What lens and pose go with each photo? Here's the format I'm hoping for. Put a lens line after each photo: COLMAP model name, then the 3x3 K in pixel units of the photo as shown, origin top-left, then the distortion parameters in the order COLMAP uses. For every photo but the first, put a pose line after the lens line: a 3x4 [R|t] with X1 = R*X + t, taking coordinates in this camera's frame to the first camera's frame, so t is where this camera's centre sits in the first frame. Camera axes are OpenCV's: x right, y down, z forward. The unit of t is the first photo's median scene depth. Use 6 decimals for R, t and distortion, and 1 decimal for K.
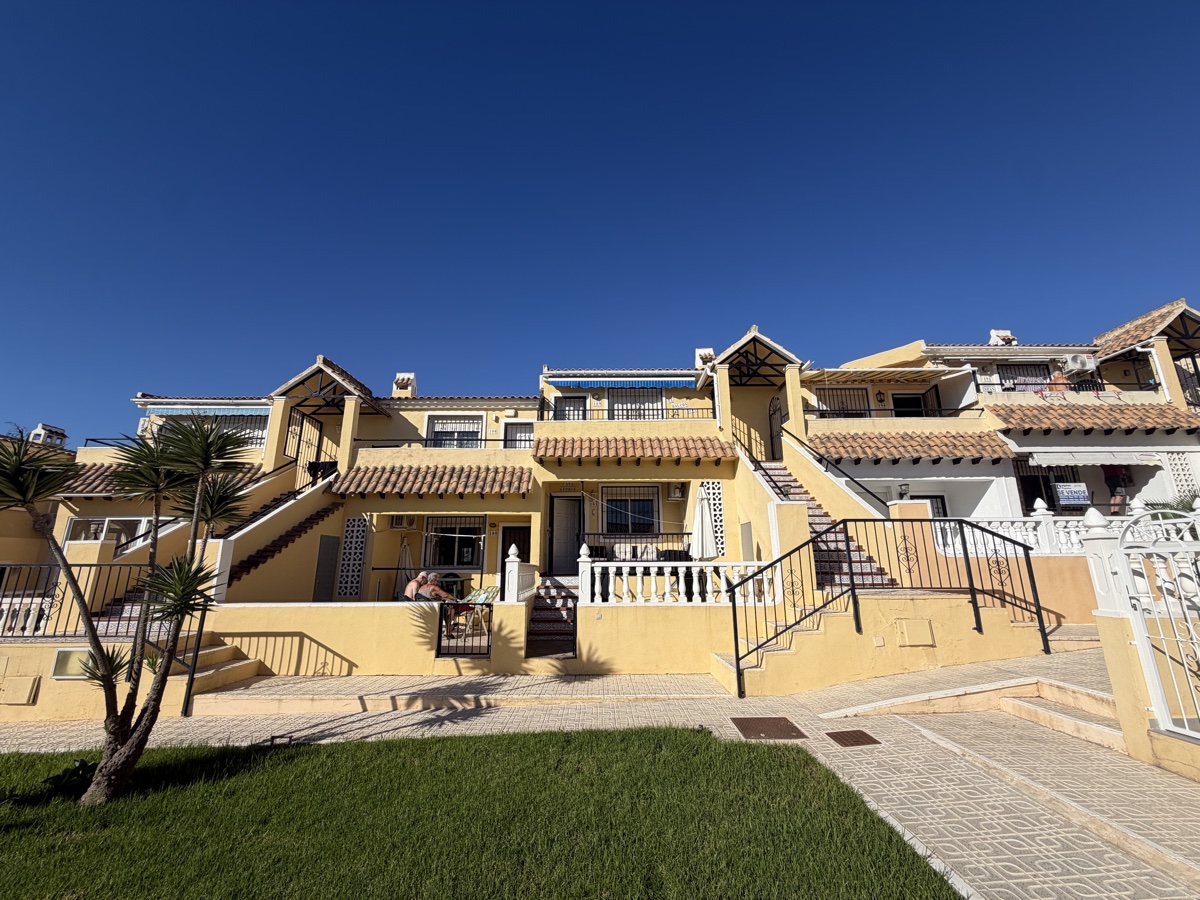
lens RADIAL K [[477.7, 0, 598.0], [0, 477.7, 452.2], [0, 0, 1]] dist [0.000662, -0.000120]
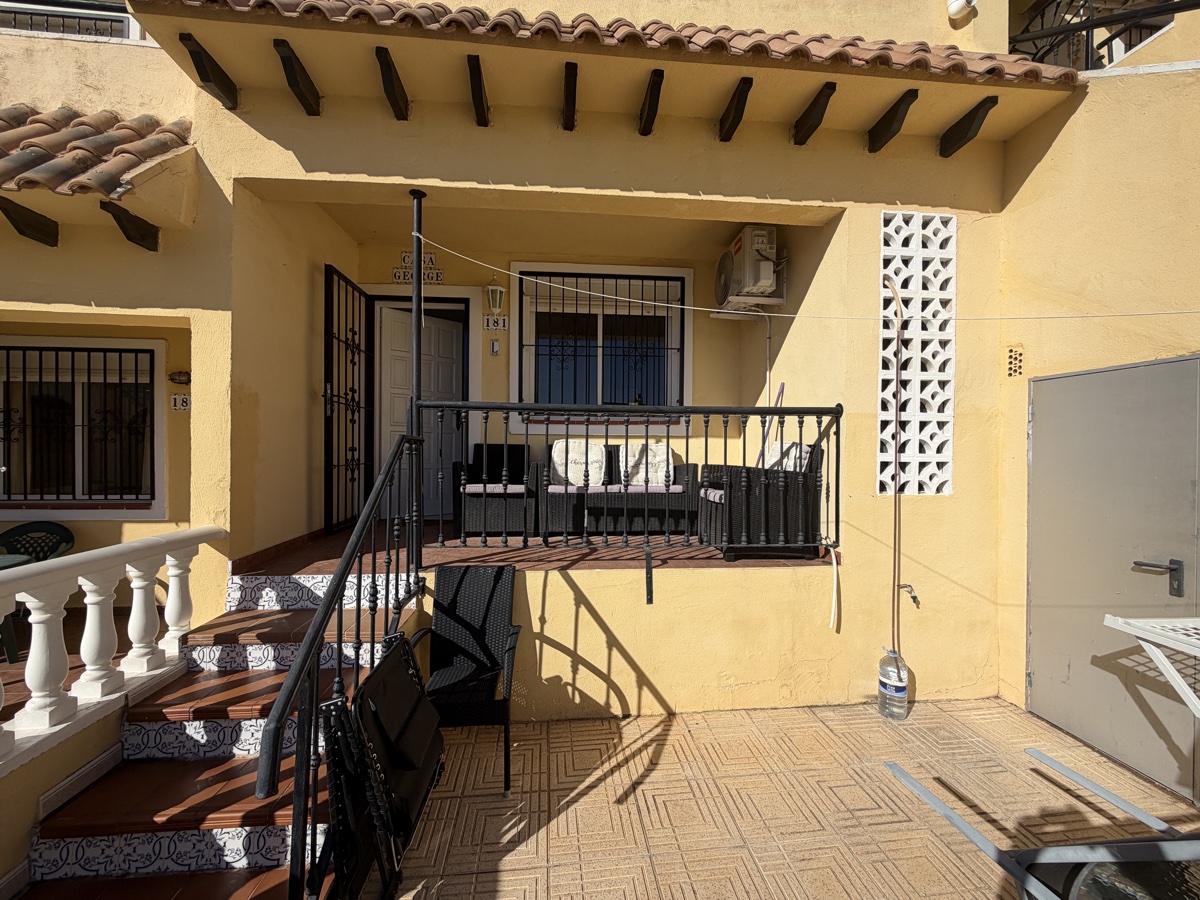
lens RADIAL K [[477.7, 0, 598.0], [0, 477.7, 452.2], [0, 0, 1]] dist [0.000662, -0.000120]
pose [[0.996410, 0.009234, 0.084153, 0.037875], [-0.029201, 0.970516, 0.239260, 0.121892], [-0.079462, -0.240858, 0.967302, 0.684355]]
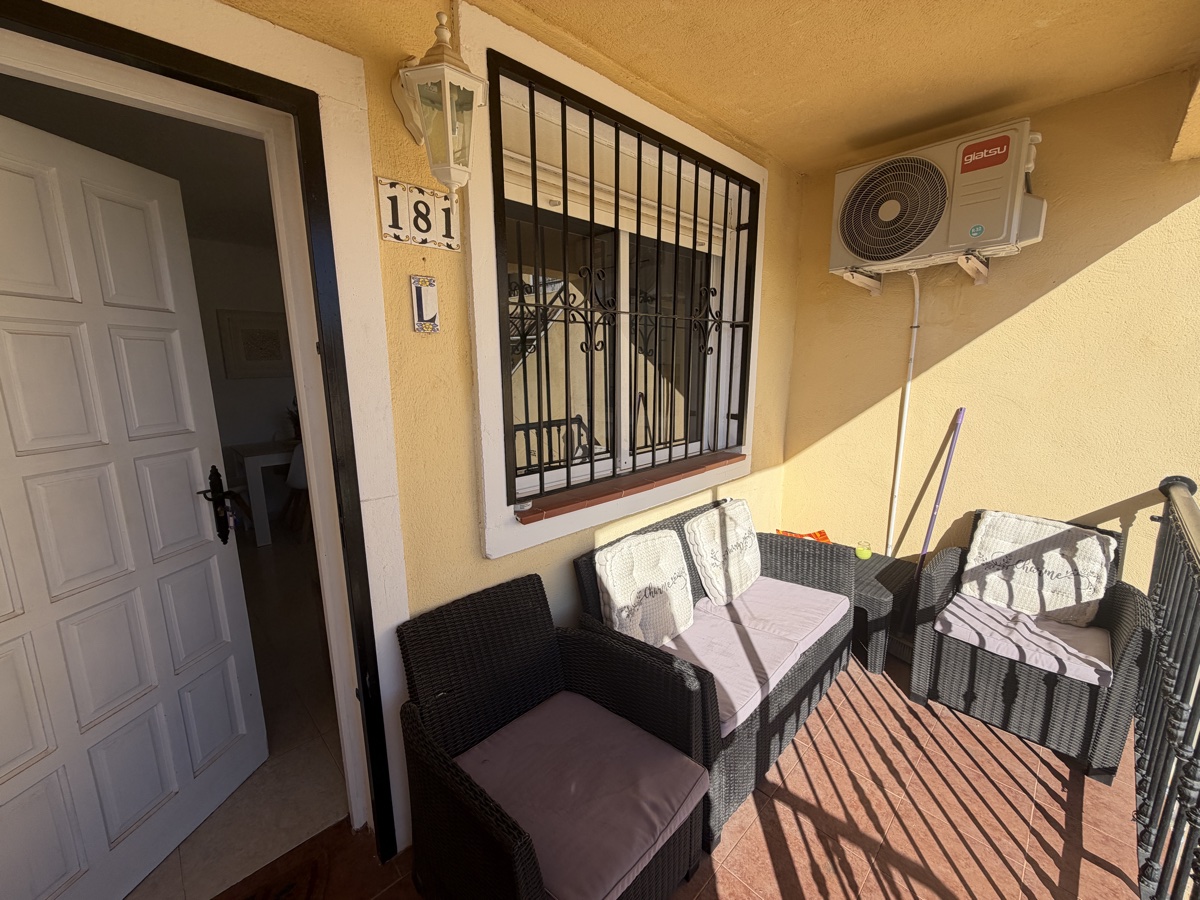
lens RADIAL K [[482.5, 0, 600.0], [0, 482.5, 450.0], [0, 0, 1]] dist [0.001633, 0.000281]
pose [[0.719494, -0.131933, 0.681852, -0.066876], [-0.151814, 0.928168, 0.339788, 0.120977], [-0.677703, -0.347990, 0.647782, 0.964433]]
